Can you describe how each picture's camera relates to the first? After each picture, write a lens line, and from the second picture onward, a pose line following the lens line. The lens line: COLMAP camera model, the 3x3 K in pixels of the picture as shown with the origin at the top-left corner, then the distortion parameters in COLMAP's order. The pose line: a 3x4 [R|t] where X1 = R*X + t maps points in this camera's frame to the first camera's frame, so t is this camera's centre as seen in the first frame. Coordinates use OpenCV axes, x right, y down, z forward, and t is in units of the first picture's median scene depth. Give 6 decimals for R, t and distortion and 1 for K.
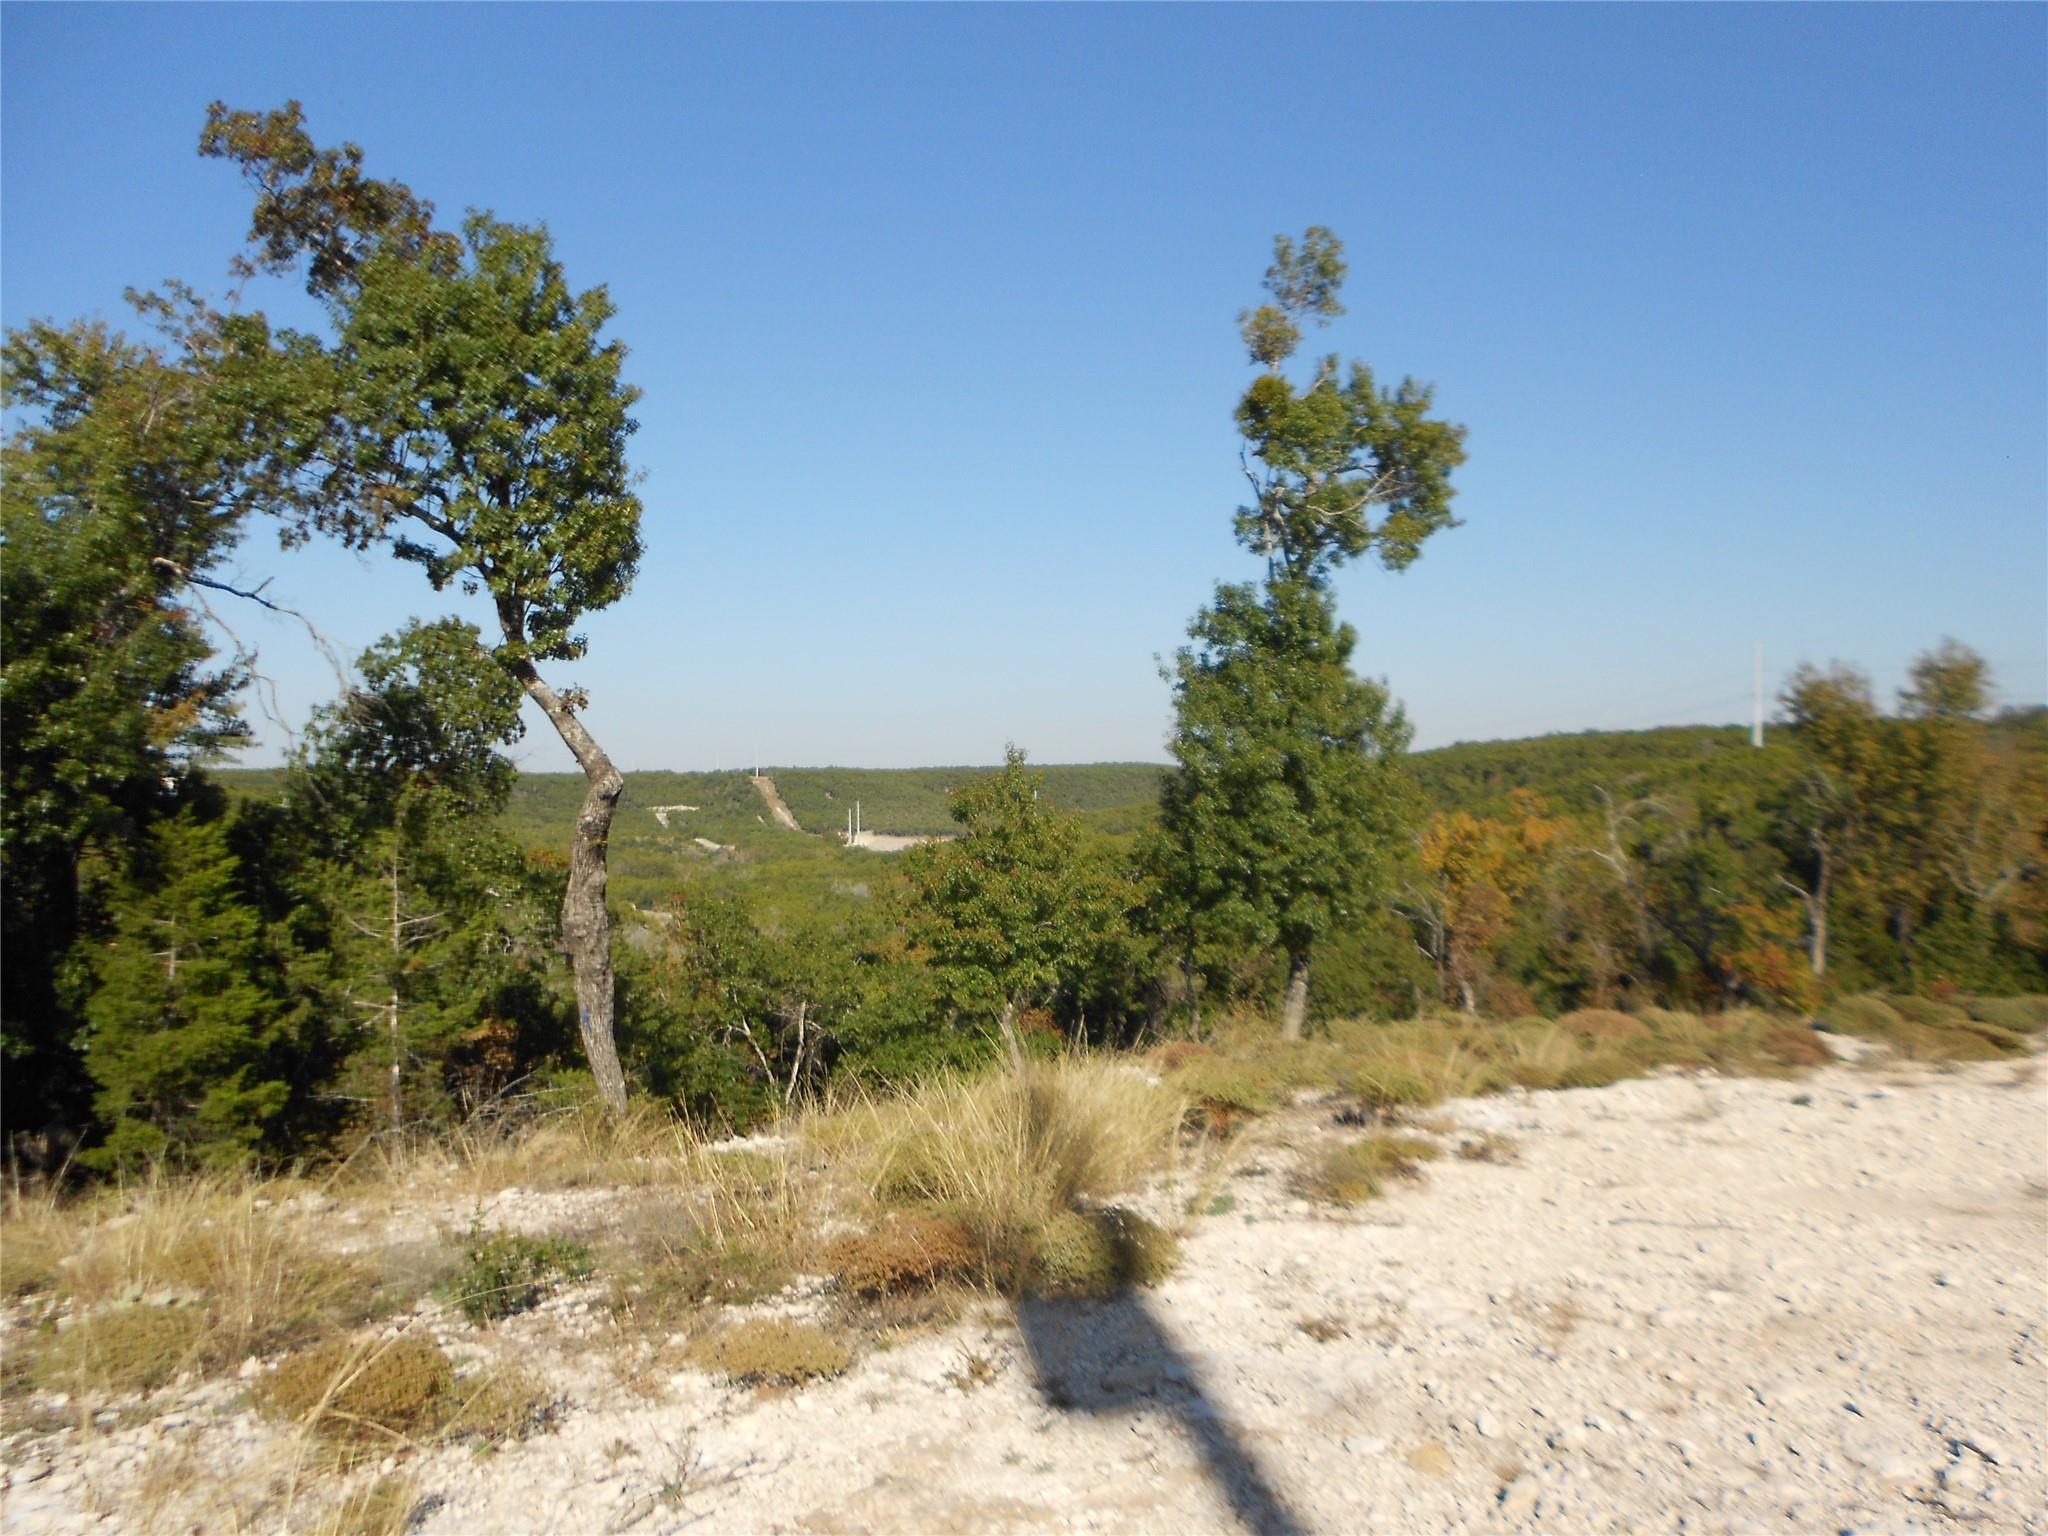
lens RADIAL K [[1565.3, 0, 1027.3], [0, 1565.3, 793.1], [0, 0, 1]] dist [0.020414, -0.002265]
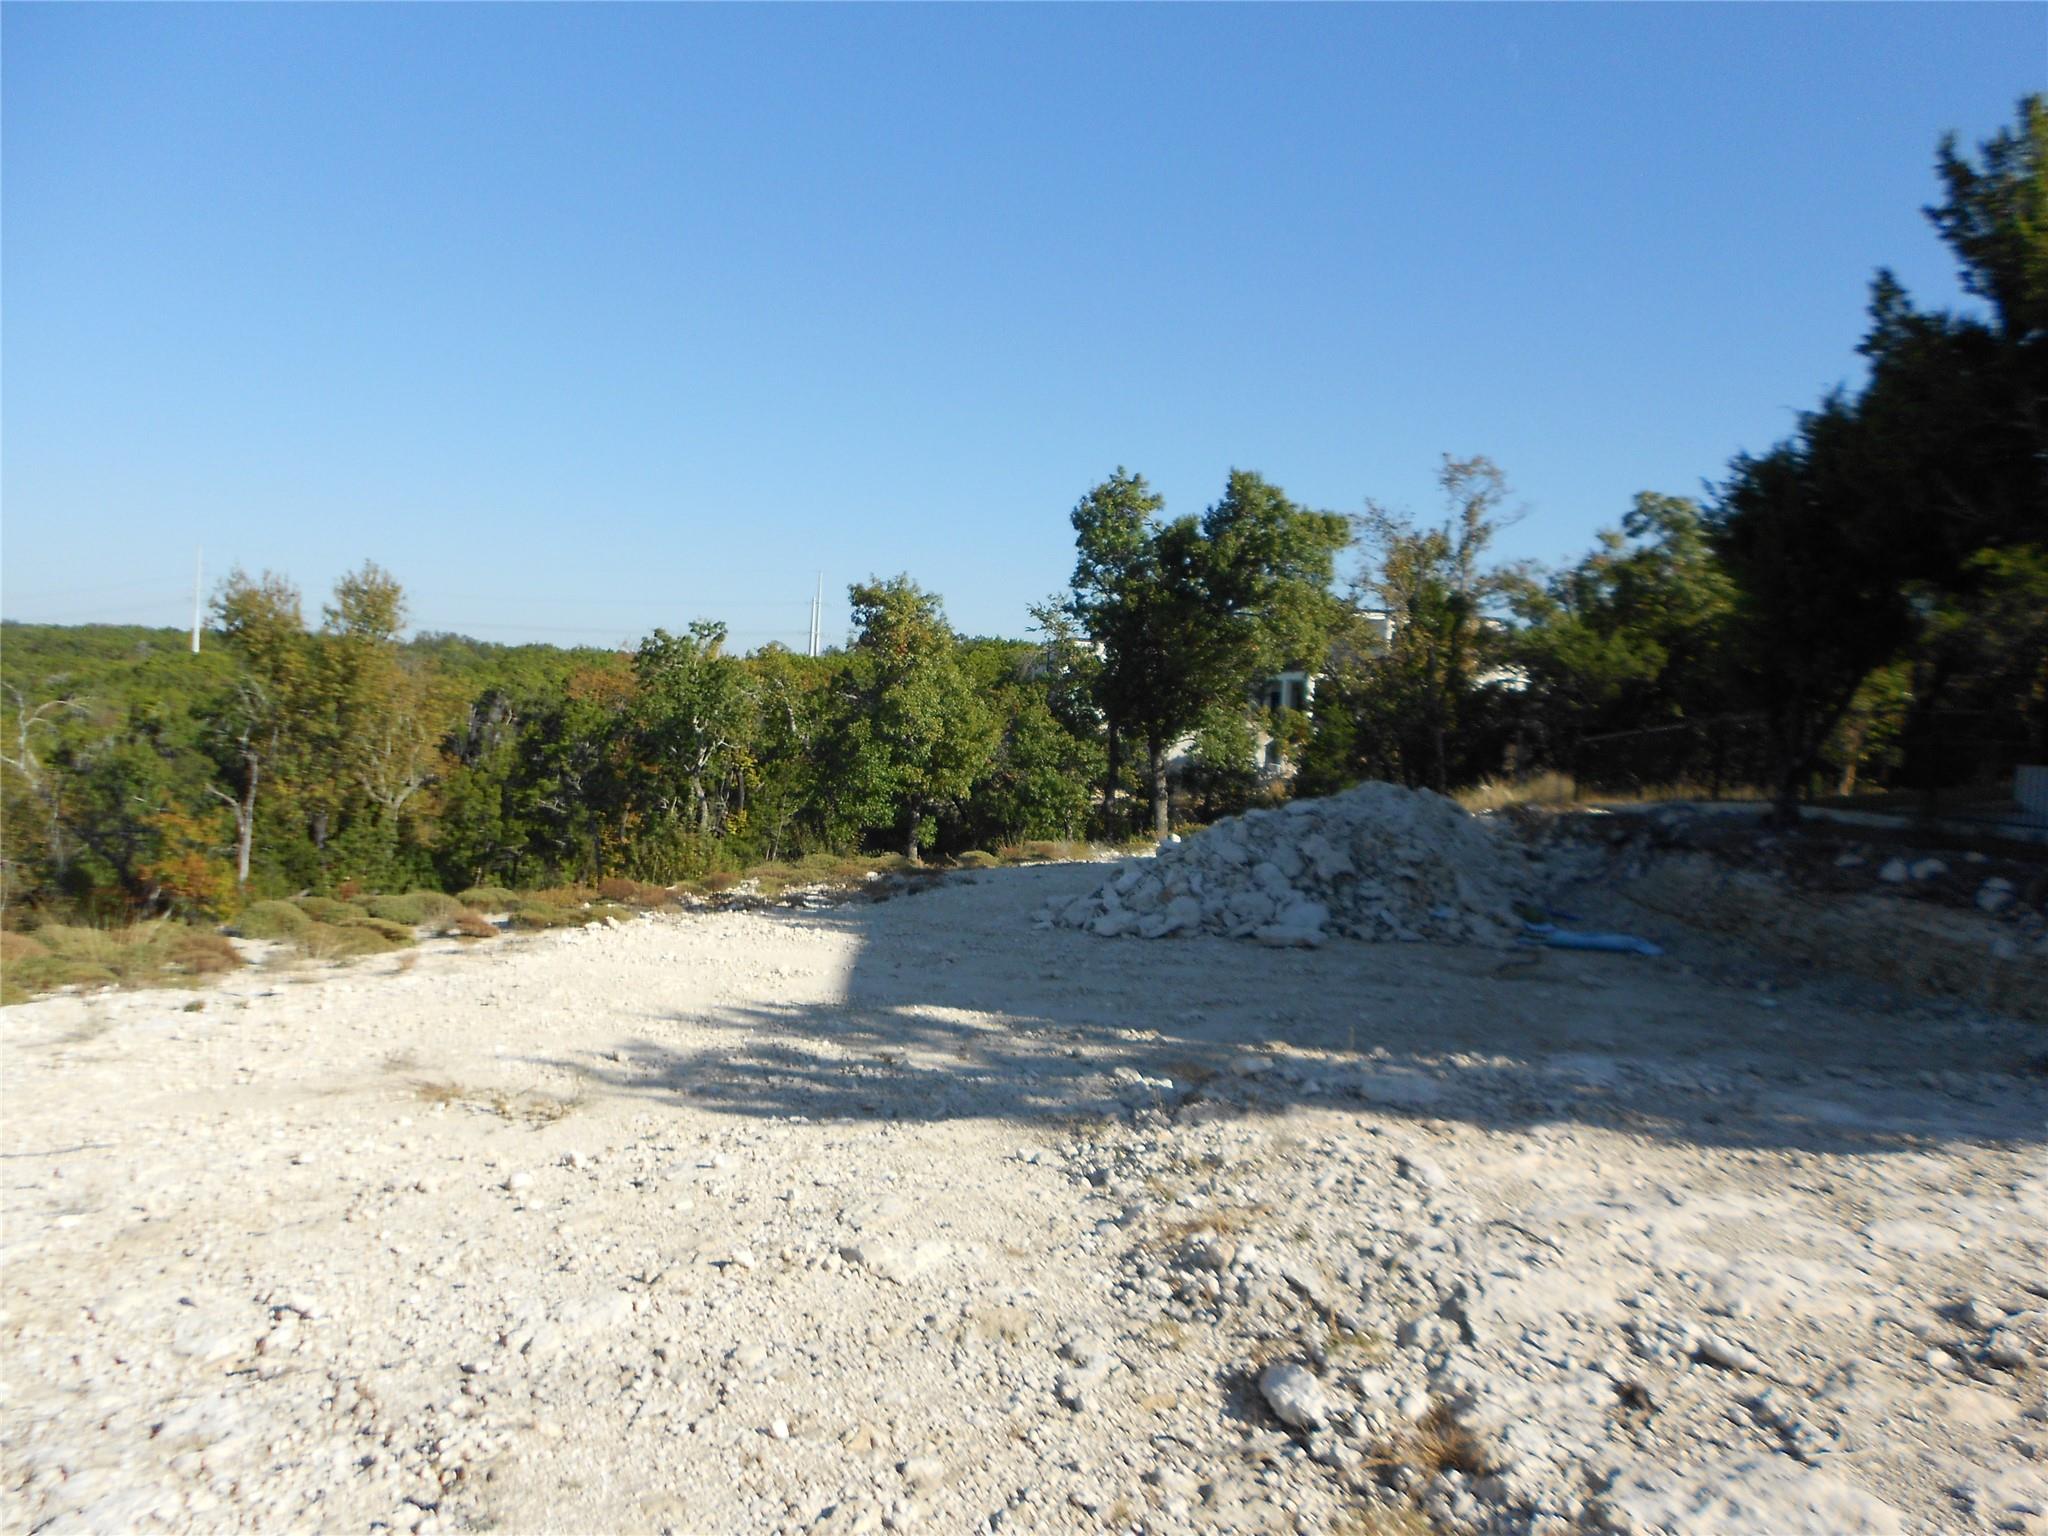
lens RADIAL K [[1574.0, 0, 998.1], [0, 1574.0, 768.9], [0, 0, 1]] dist [0.006974, -0.003718]
pose [[0.618697, 0.012479, 0.785530, 0.011947], [-0.045397, 0.998771, 0.019889, 0.001225], [-0.784317, -0.047966, 0.618504, -0.004592]]
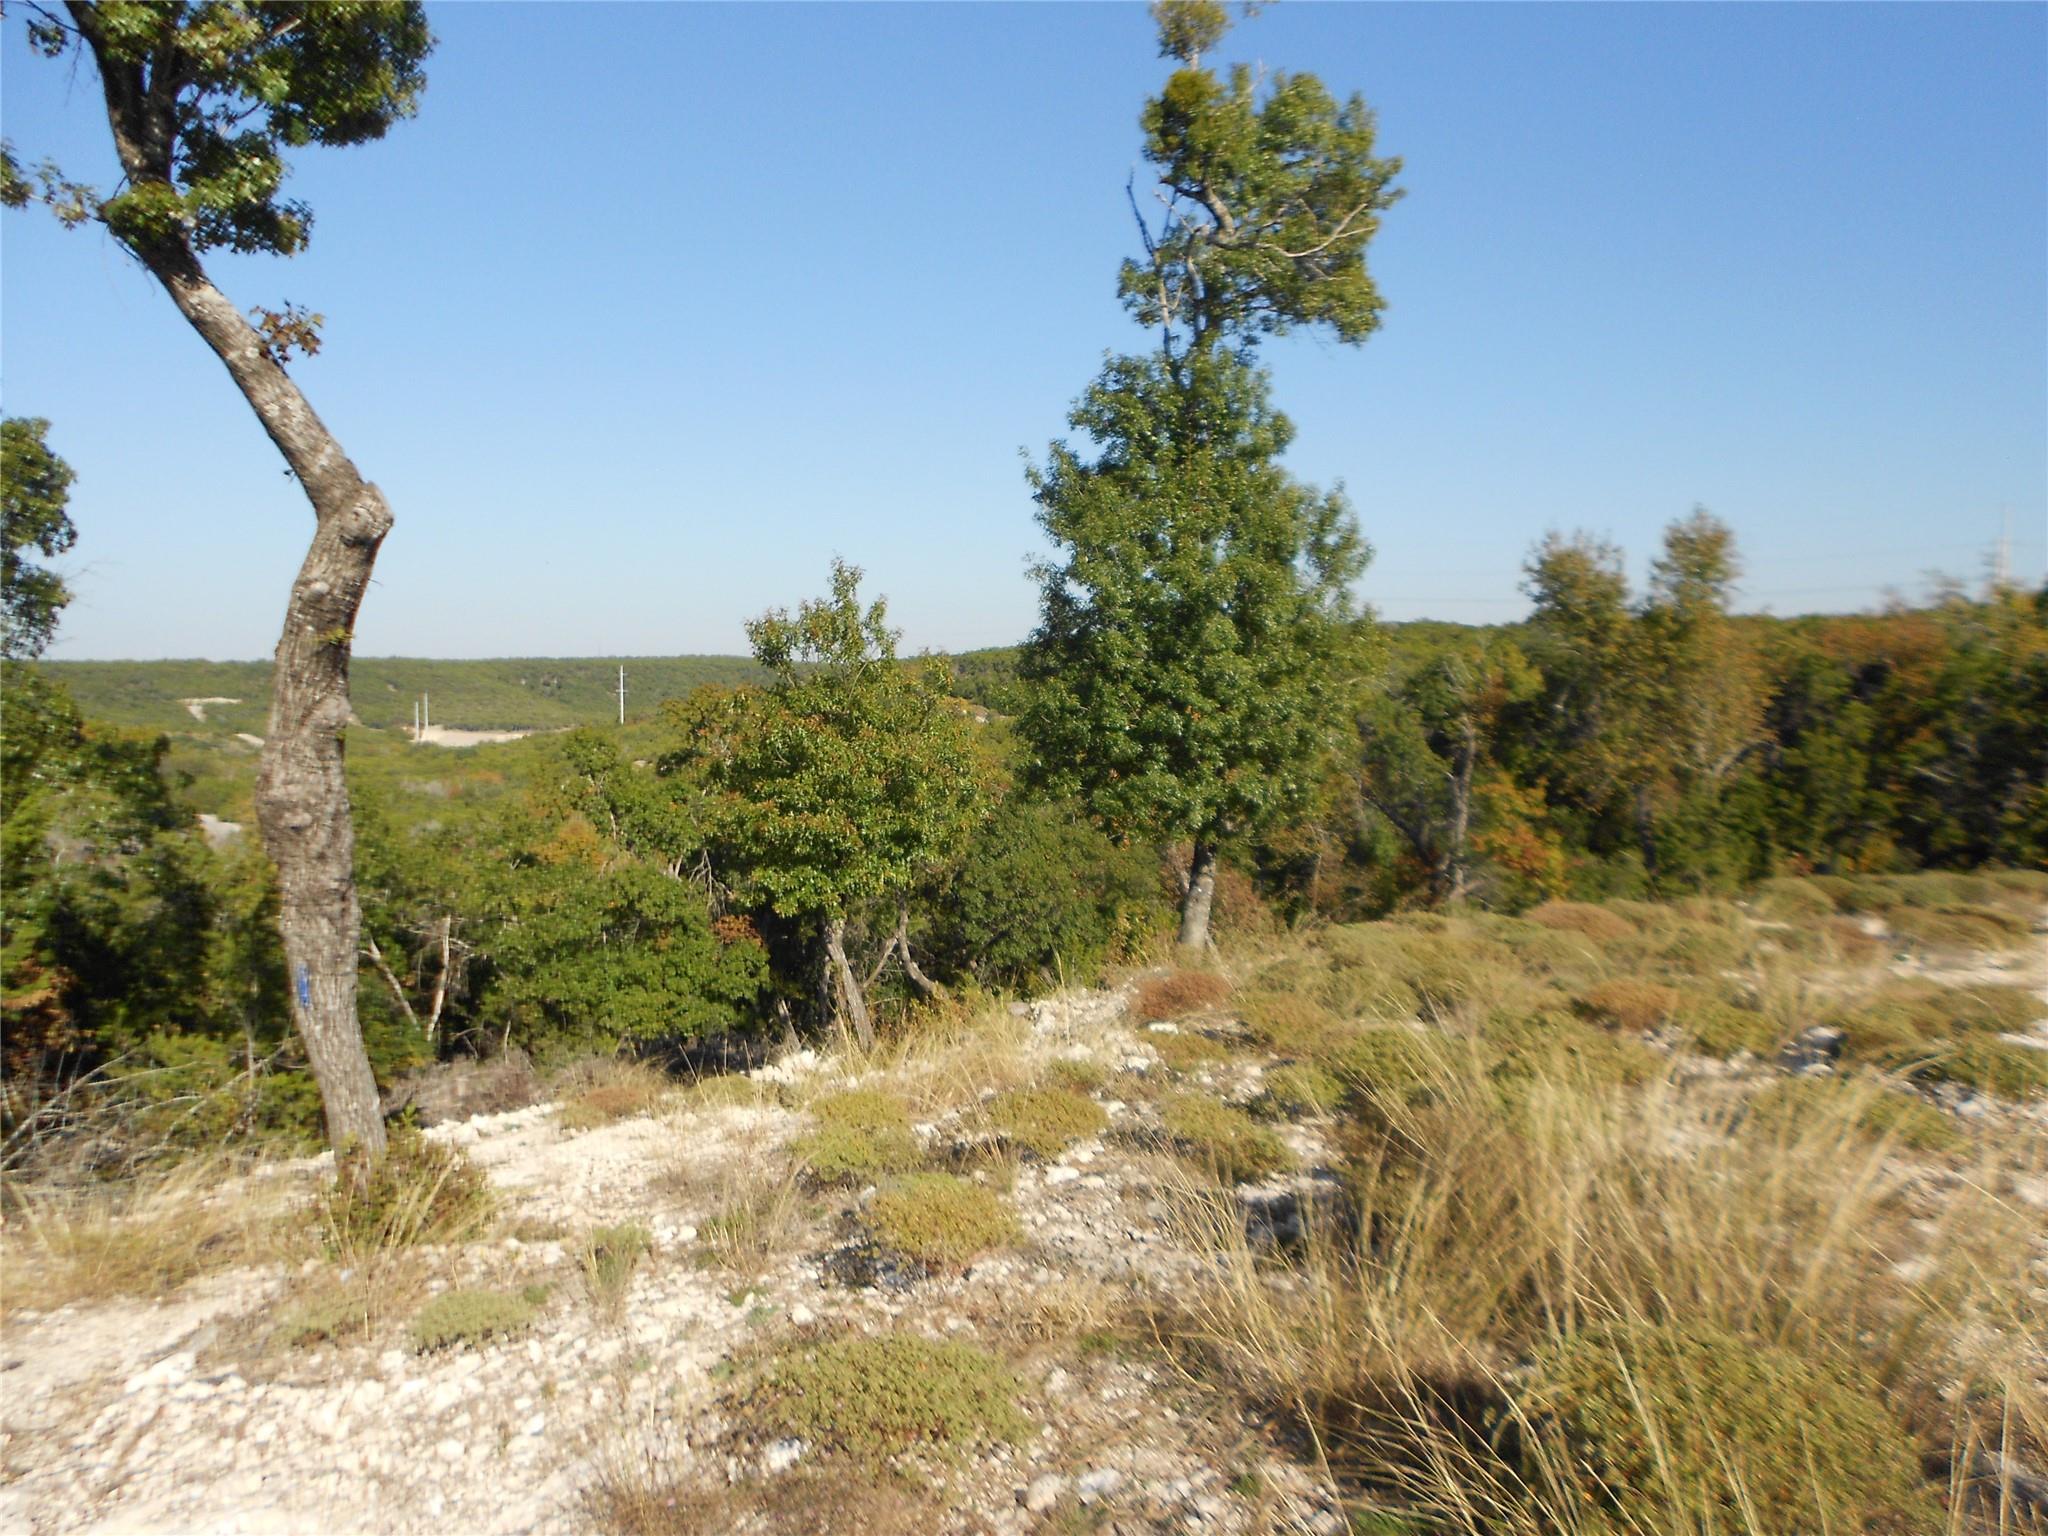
lens RADIAL K [[1554.9, 0, 1008.9], [0, 1554.9, 771.6], [0, 0, 1]] dist [0.025656, -0.032228]
pose [[0.968467, -0.007244, 0.249035, -0.089197], [-0.005941, 0.998622, 0.052151, 0.021909], [-0.249070, -0.051986, 0.967089, 0.217212]]
